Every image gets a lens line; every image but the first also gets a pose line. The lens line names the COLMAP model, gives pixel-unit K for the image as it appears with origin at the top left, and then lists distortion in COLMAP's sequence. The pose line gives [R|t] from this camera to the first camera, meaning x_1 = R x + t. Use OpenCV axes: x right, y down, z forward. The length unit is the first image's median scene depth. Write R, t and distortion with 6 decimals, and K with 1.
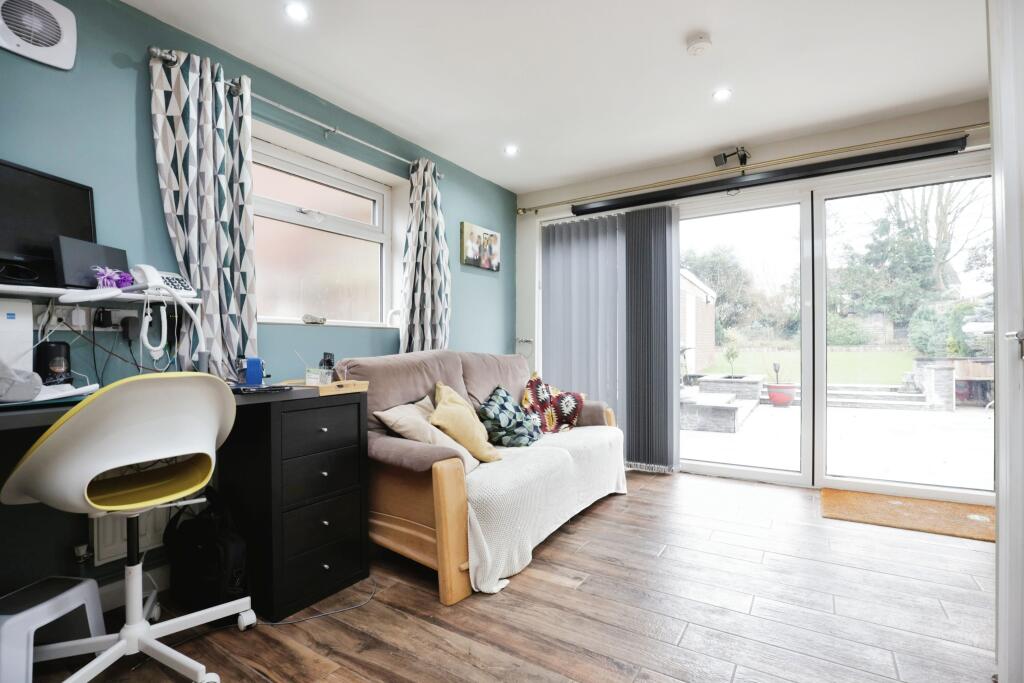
lens RADIAL K [[472.7, 0, 517.0], [0, 472.7, 346.7], [0, 0, 1]] dist [-0.029478, 0.000776]
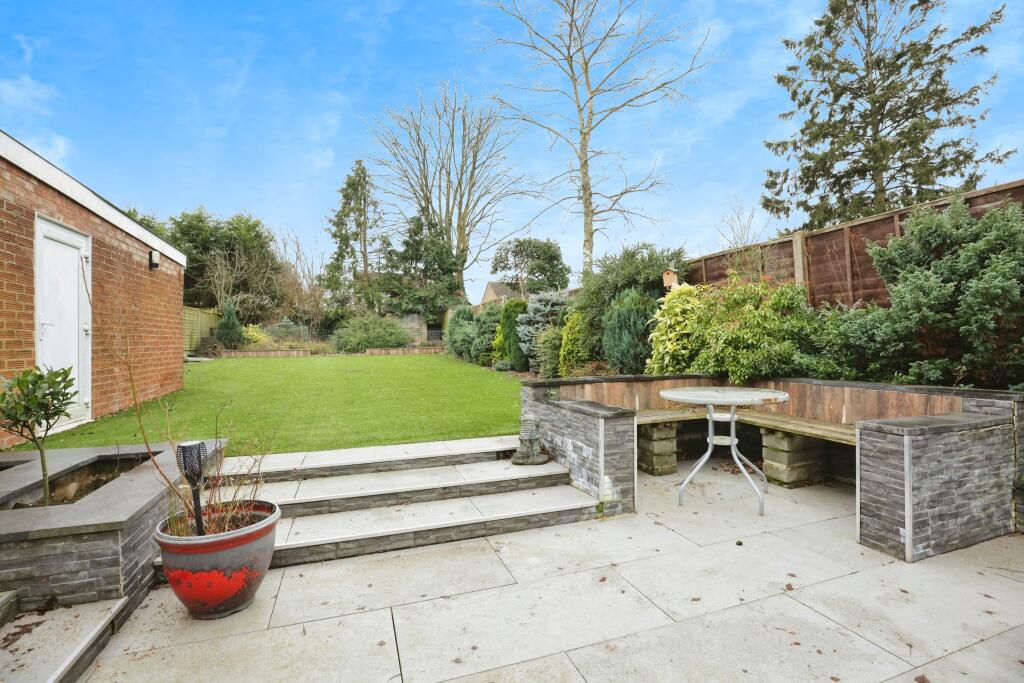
lens RADIAL K [[472.7, 0, 517.0], [0, 472.7, 346.7], [0, 0, 1]] dist [-0.029478, 0.000776]
pose [[0.623173, -0.005242, 0.782066, 0.157616], [0.006232, 0.999979, 0.001737, -0.005005], [-0.782059, 0.003791, 0.623193, 0.240074]]
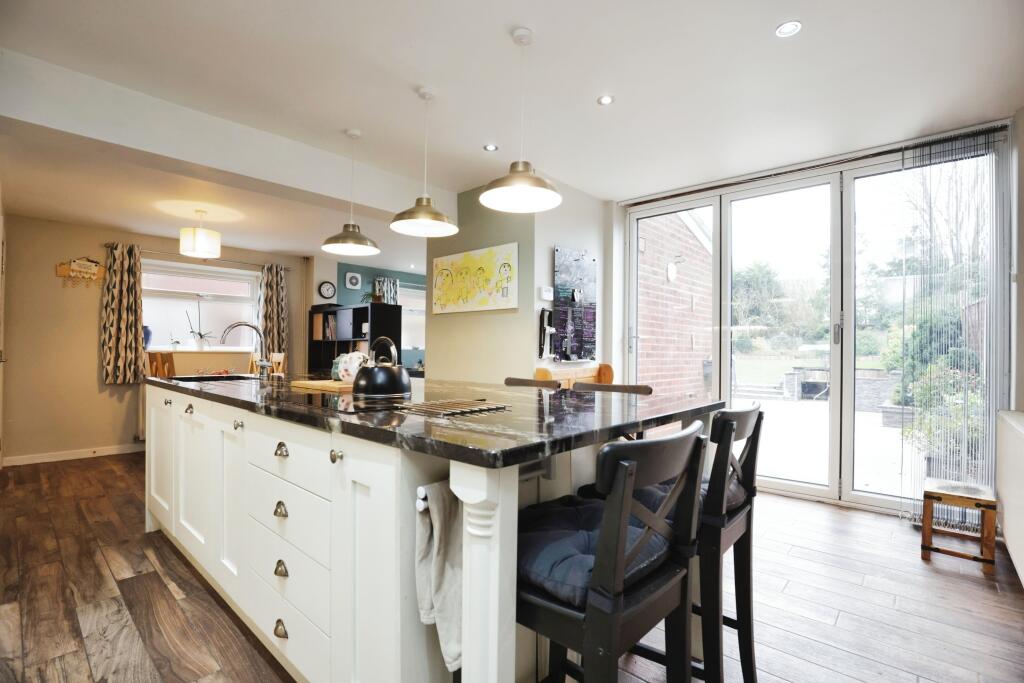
lens RADIAL K [[472.7, 0, 517.0], [0, 472.7, 346.7], [0, 0, 1]] dist [-0.029478, 0.000776]
pose [[0.987006, 0.013629, -0.160102, 0.080582], [-0.014353, 0.999891, -0.003365, -0.007724], [0.160039, 0.005619, 0.987095, -0.217565]]
